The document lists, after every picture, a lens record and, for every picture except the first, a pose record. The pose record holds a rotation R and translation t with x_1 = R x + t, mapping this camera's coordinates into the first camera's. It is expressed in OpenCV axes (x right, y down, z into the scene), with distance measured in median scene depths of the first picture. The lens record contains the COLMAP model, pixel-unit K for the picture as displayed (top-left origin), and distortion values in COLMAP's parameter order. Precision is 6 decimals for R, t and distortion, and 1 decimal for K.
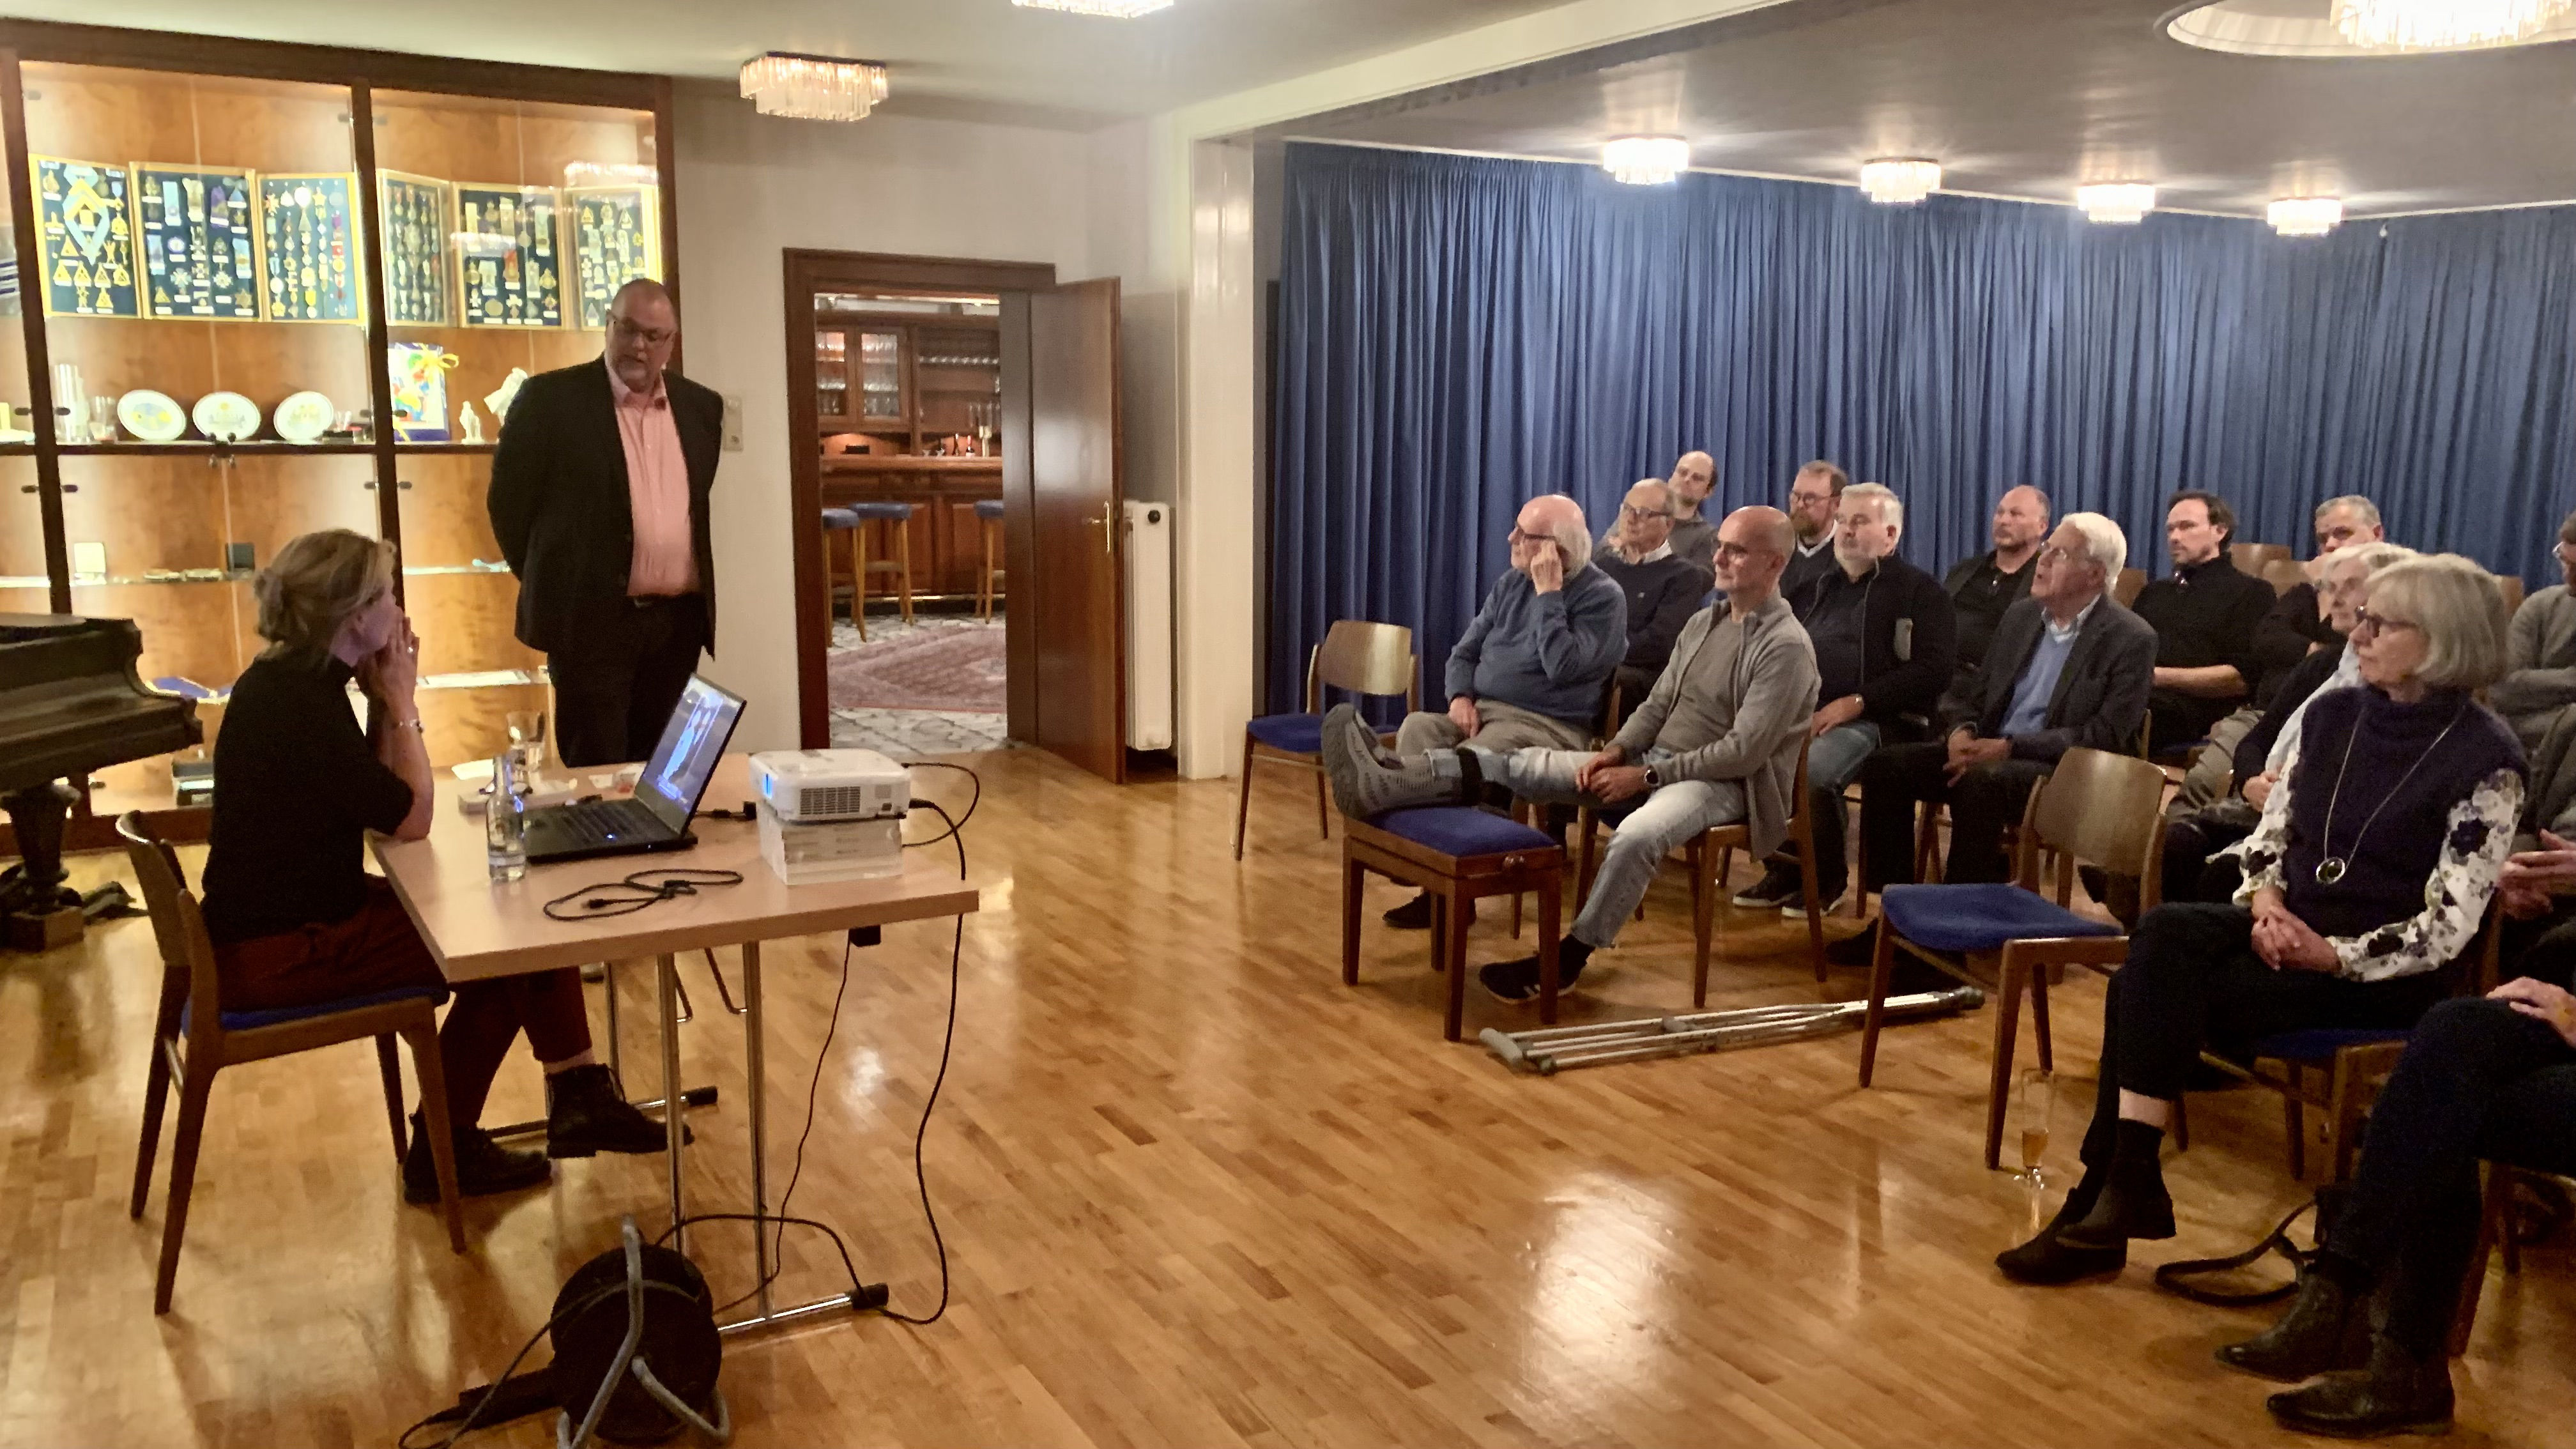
lens RADIAL K [[1931.8, 0, 1370.5], [0, 1931.8, 753.7], [0, 0, 1]] dist [0.000592, -0.024648]
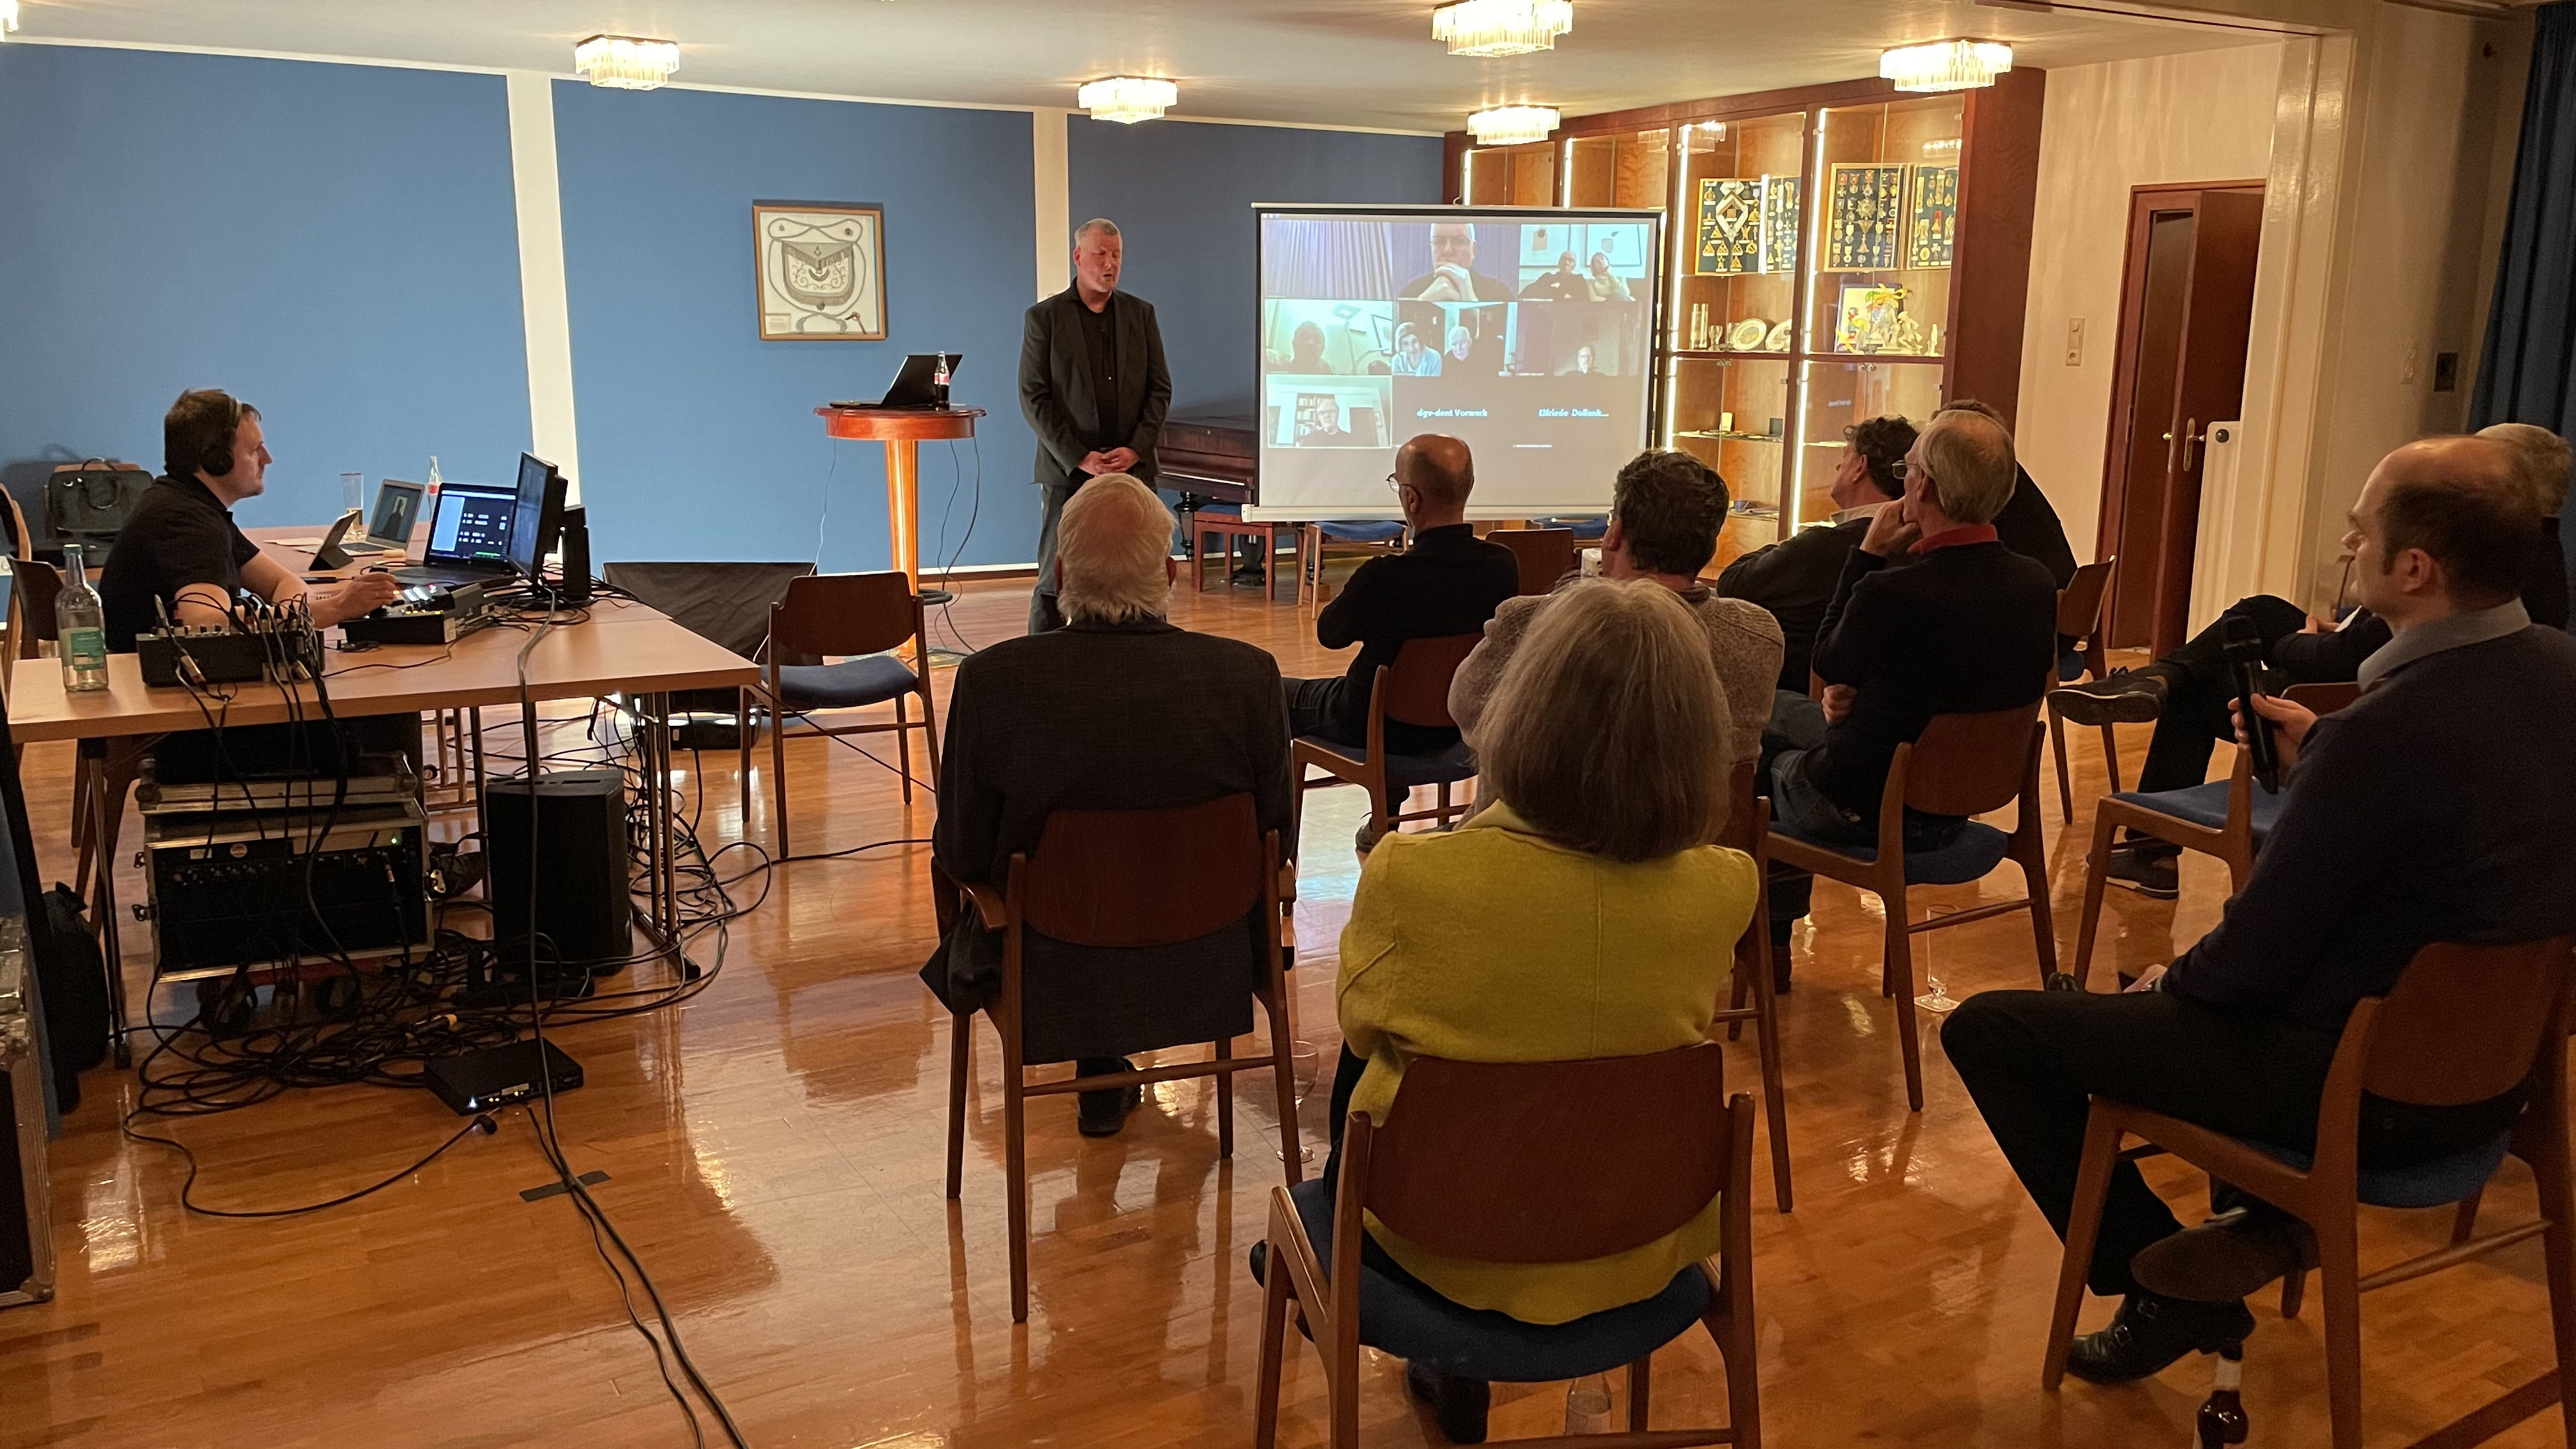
lens RADIAL K [[1942.0, 0, 1281.5], [0, 1942.0, 731.7], [0, 0, 1]] dist [0.066648, -0.081354]
pose [[-0.025492, 0.200351, -0.979392, 0.304660], [-0.174602, 0.963759, 0.201698, -0.033856], [0.984309, 0.176145, 0.010414, 0.190316]]
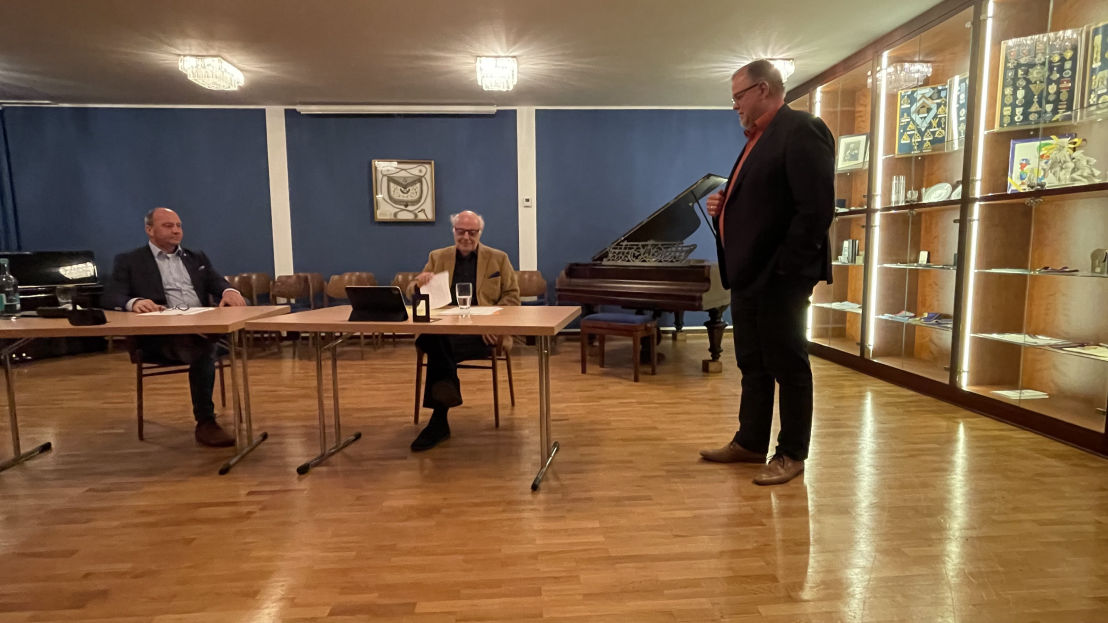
lens RADIAL K [[559.8, 0, 551.8], [0, 559.8, 302.5], [0, 0, 1]] dist [0.003459, 0.001639]
pose [[-0.485366, 0.083349, -0.870329, 0.047071], [-0.138996, 0.975430, 0.170930, -0.029512], [0.863192, 0.203935, -0.461856, 0.272809]]
